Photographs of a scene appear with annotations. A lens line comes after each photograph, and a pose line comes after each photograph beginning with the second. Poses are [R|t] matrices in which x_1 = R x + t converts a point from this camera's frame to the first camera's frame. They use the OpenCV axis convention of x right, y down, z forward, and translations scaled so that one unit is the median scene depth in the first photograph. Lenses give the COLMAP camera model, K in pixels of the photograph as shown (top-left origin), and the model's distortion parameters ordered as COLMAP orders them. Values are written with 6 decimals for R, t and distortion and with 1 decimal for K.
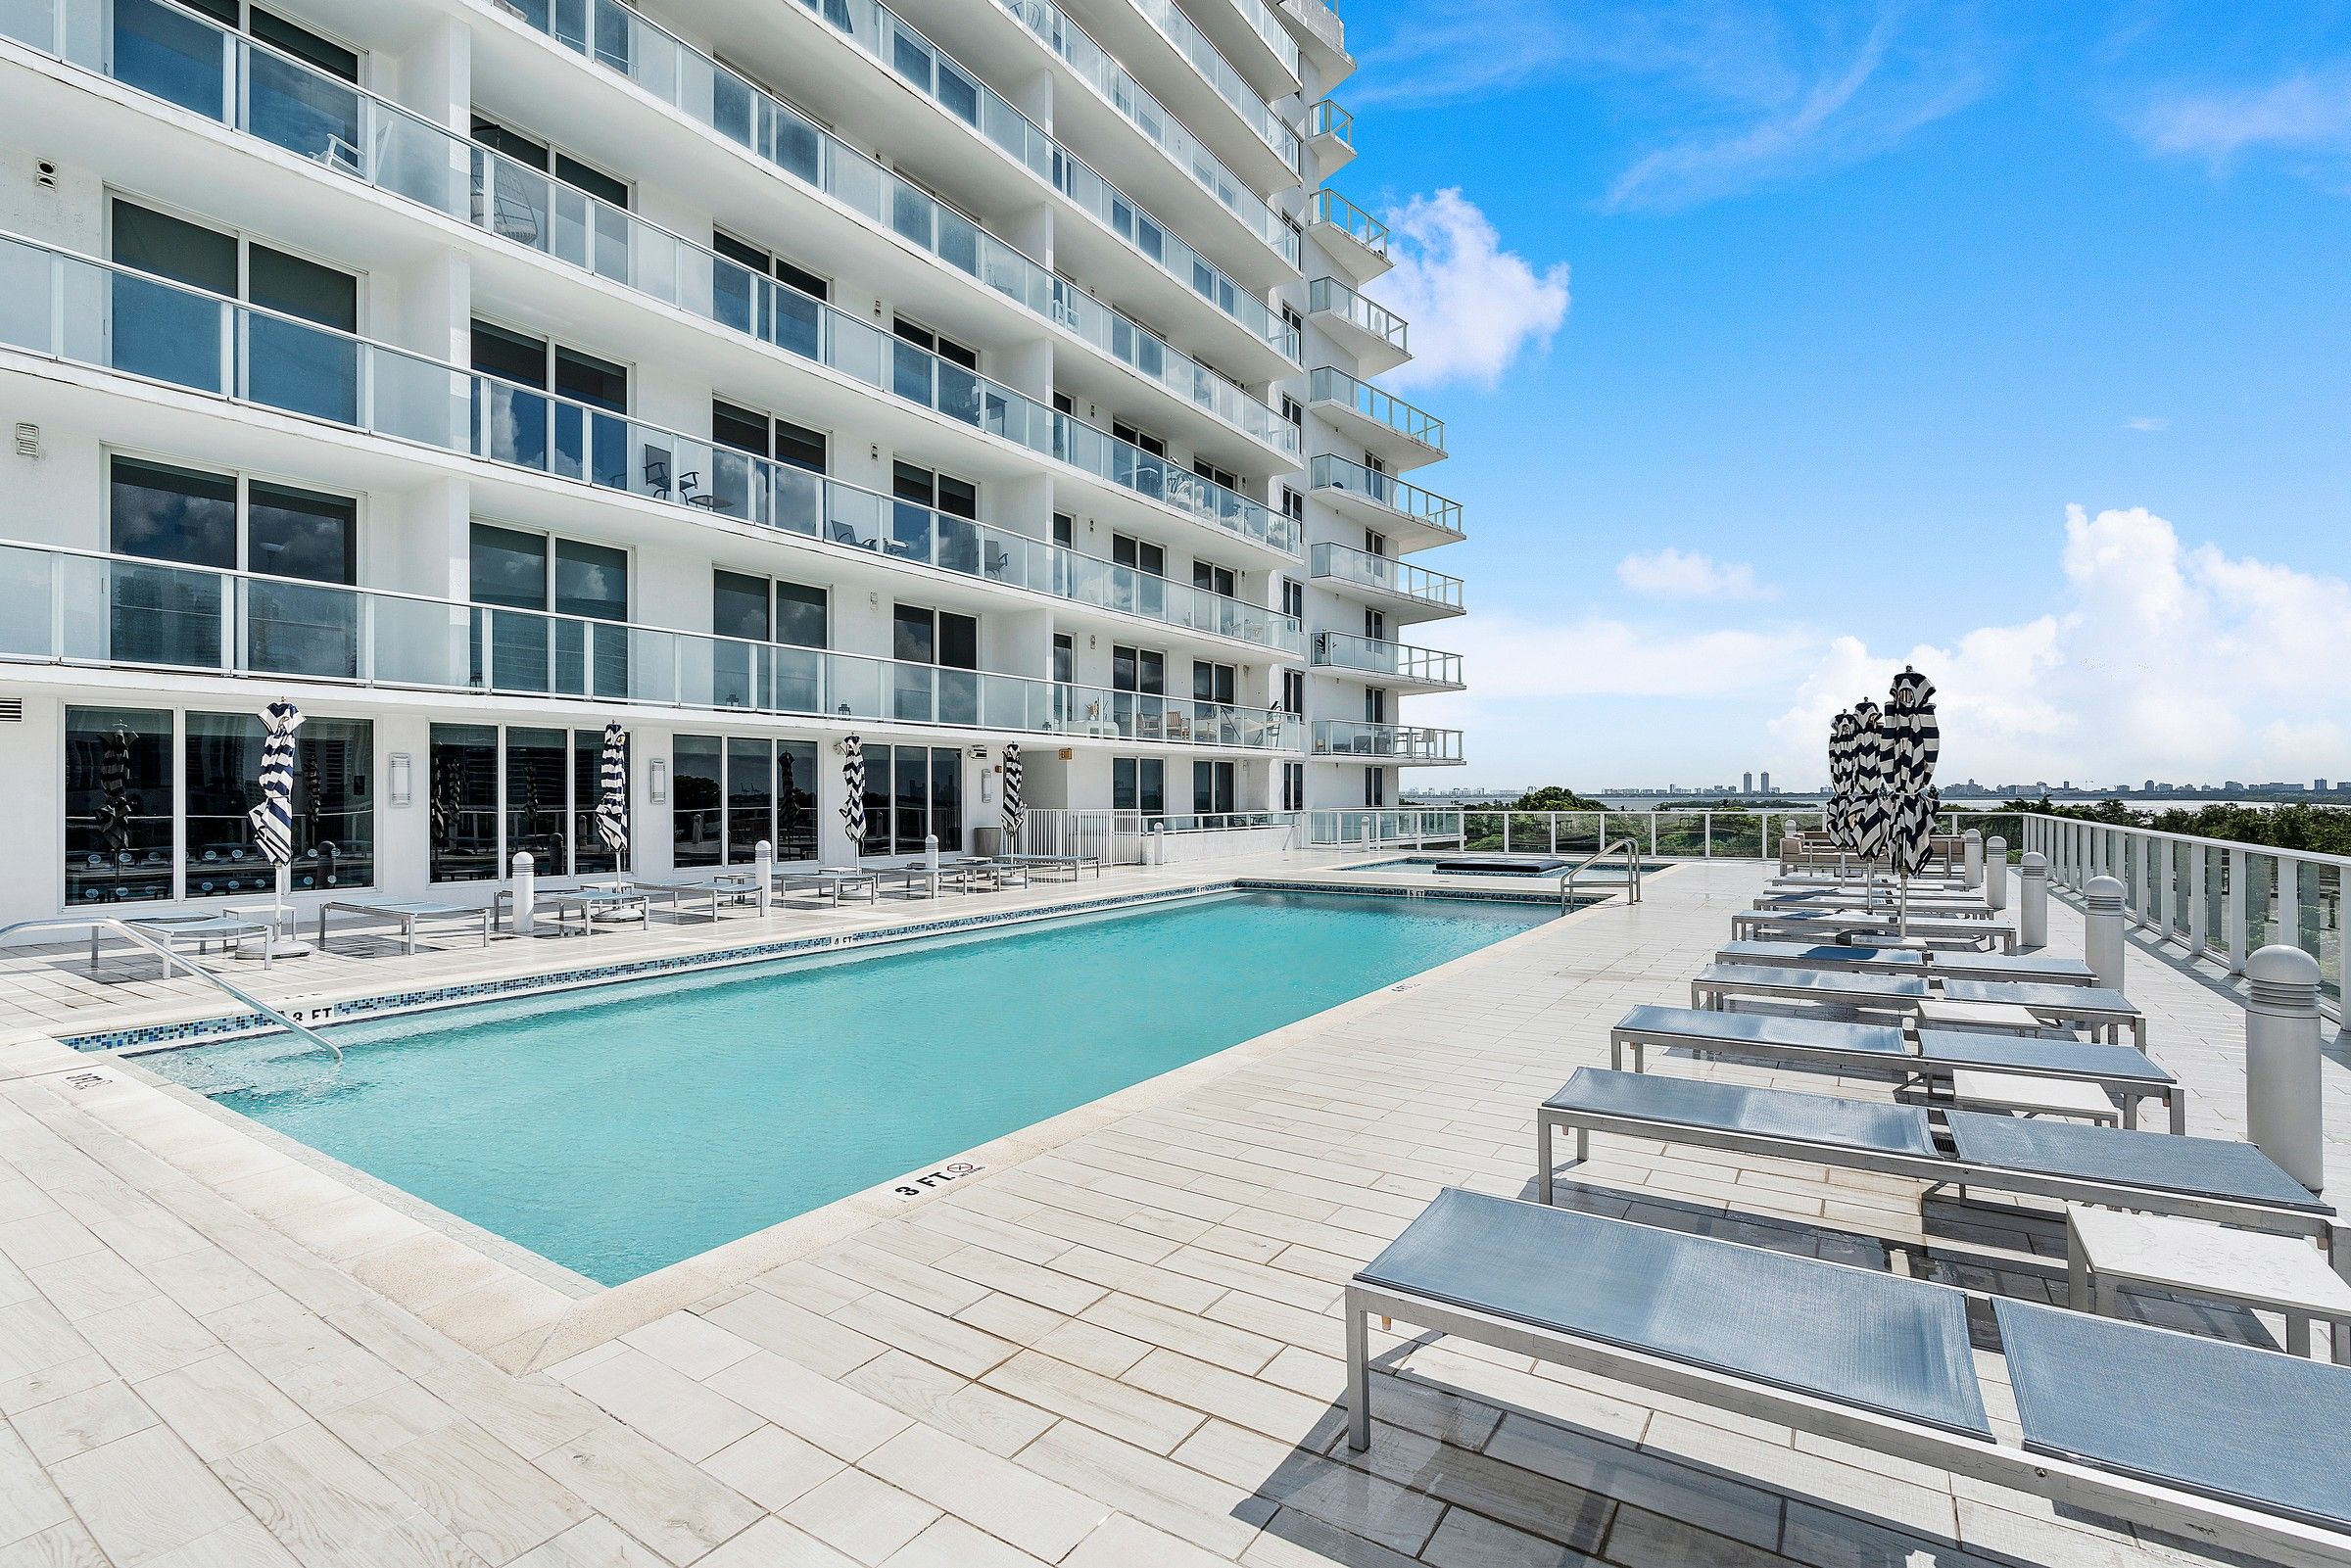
lens RADIAL K [[1083.3, 0, 1203.0], [0, 1083.3, 792.8], [0, 0, 1]] dist [0.000008, 0.000018]
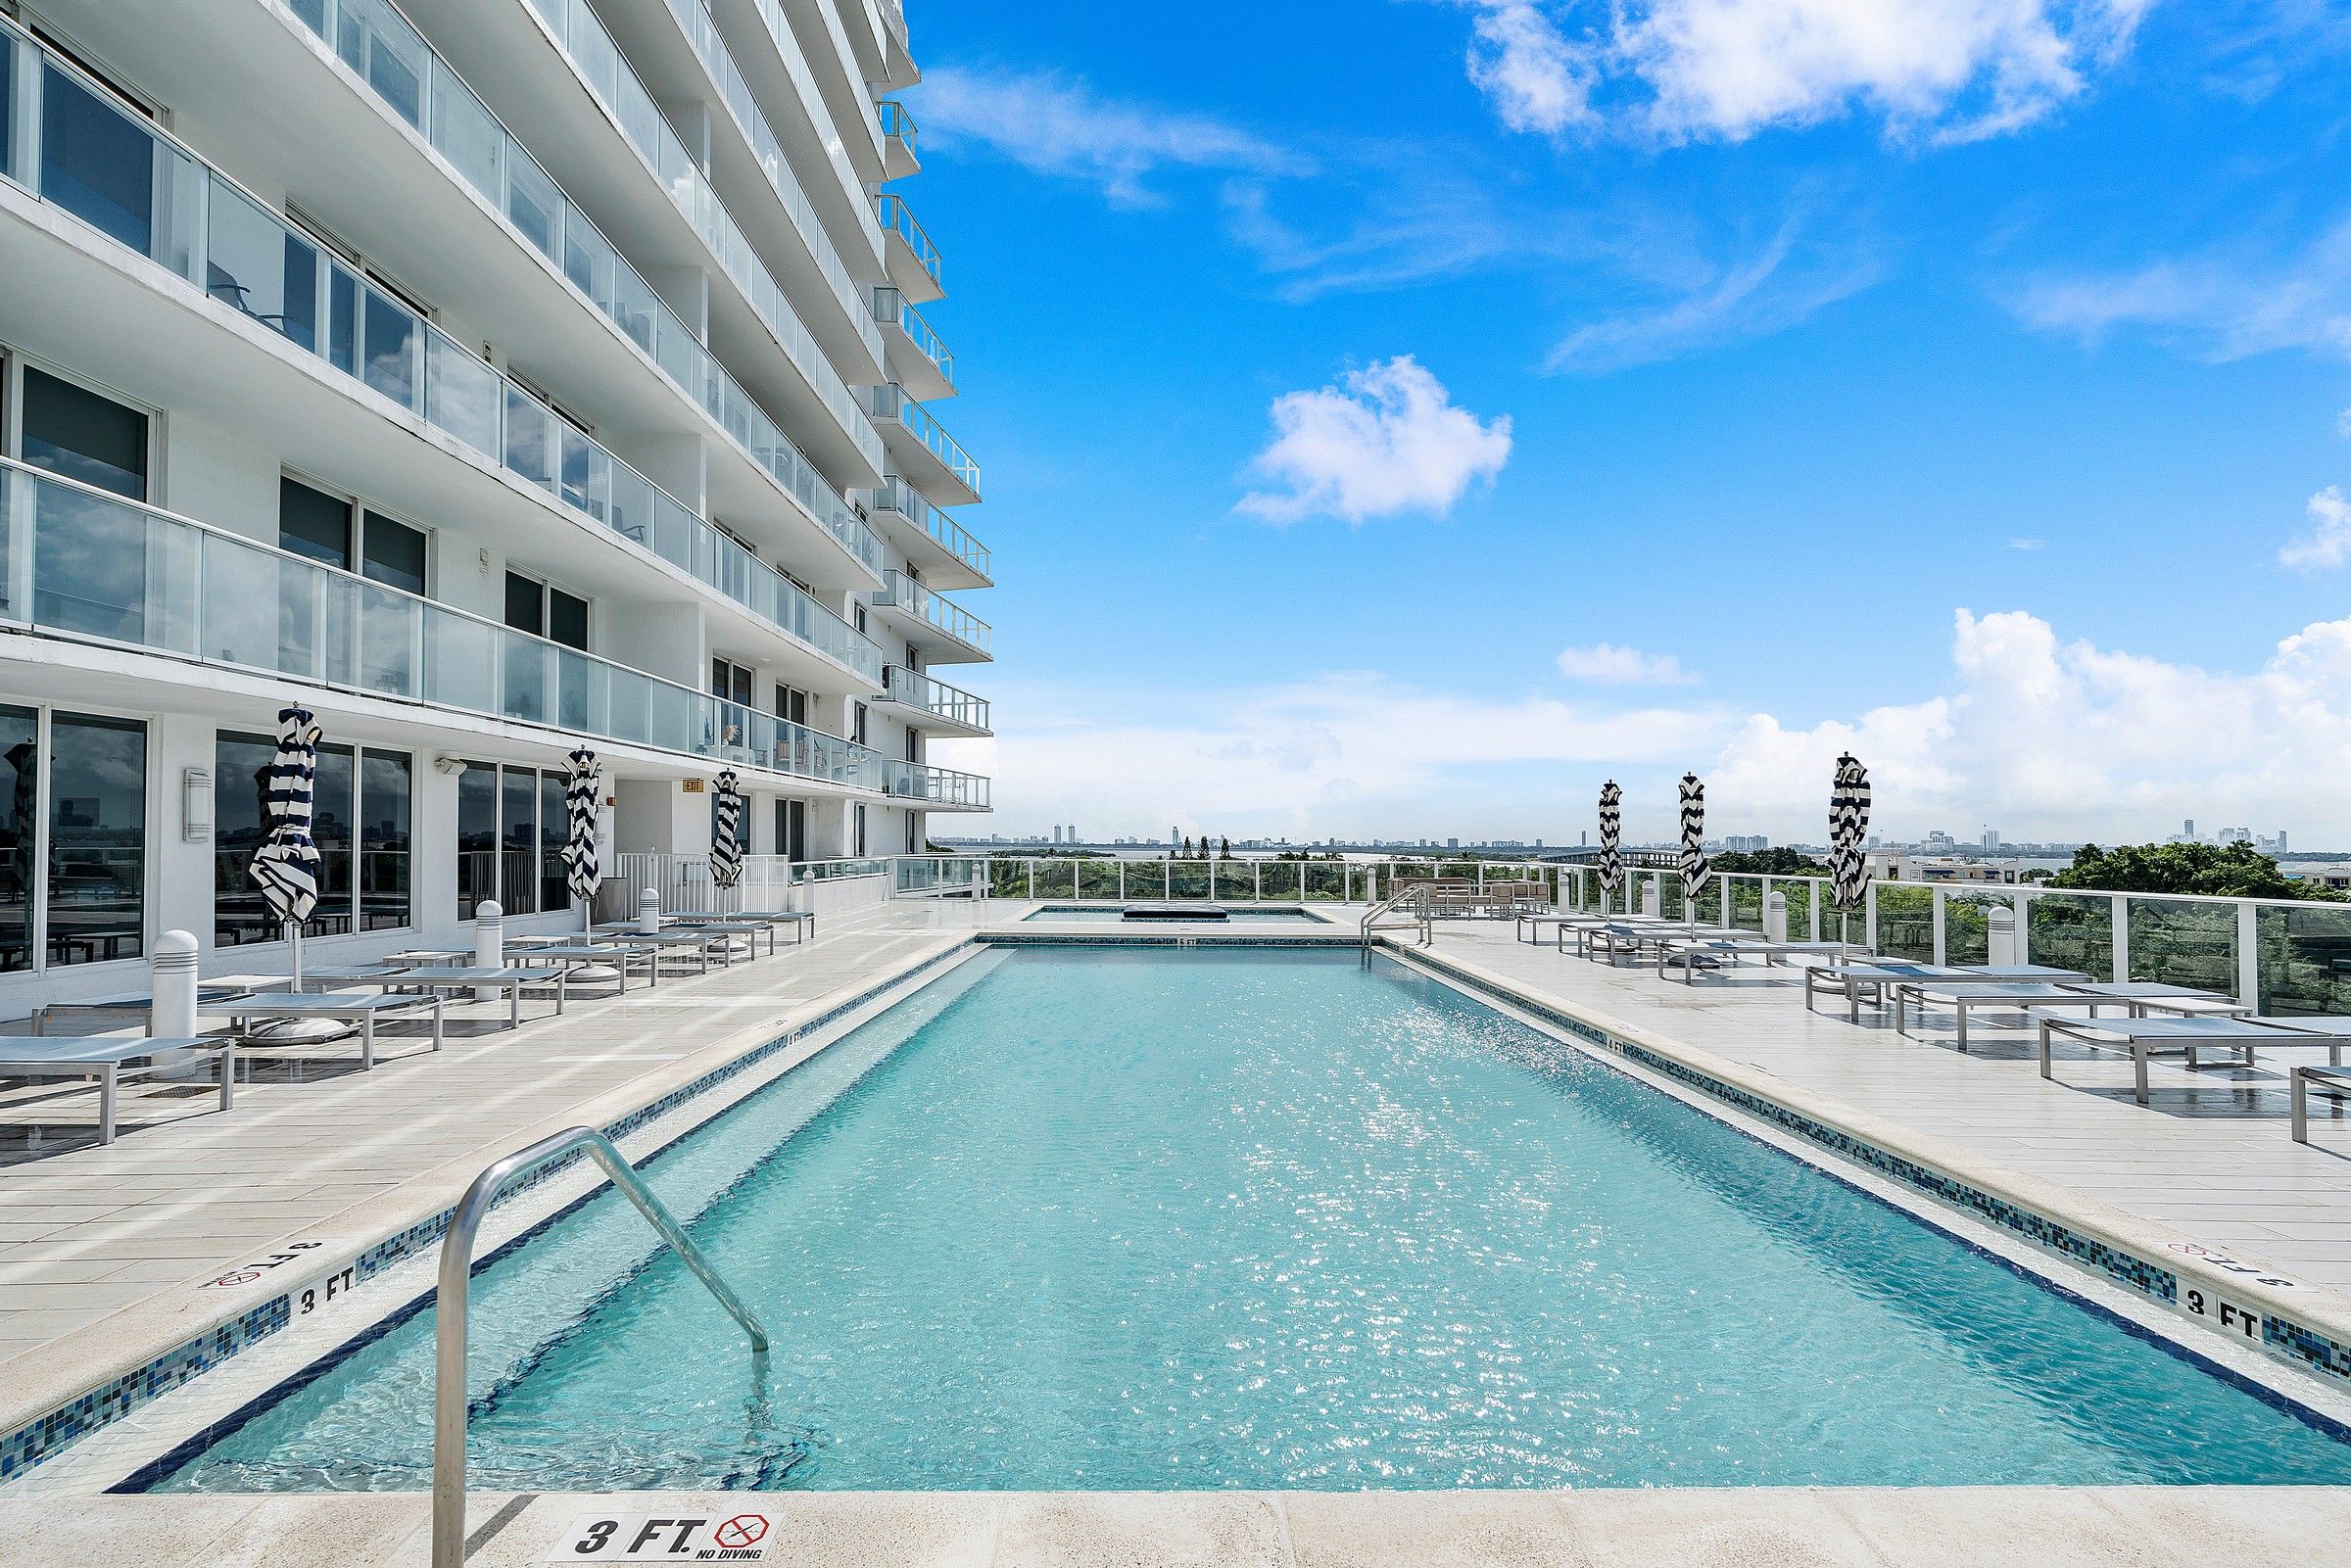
lens RADIAL K [[1083.3, 0, 1203.0], [0, 1083.3, 792.8], [0, 0, 1]] dist [0.000008, 0.000018]
pose [[0.824061, 0.038378, 0.565200, -0.337303], [-0.013558, 0.998753, -0.048049, 0.003415], [-0.566339, 0.031932, 0.823553, 0.160917]]
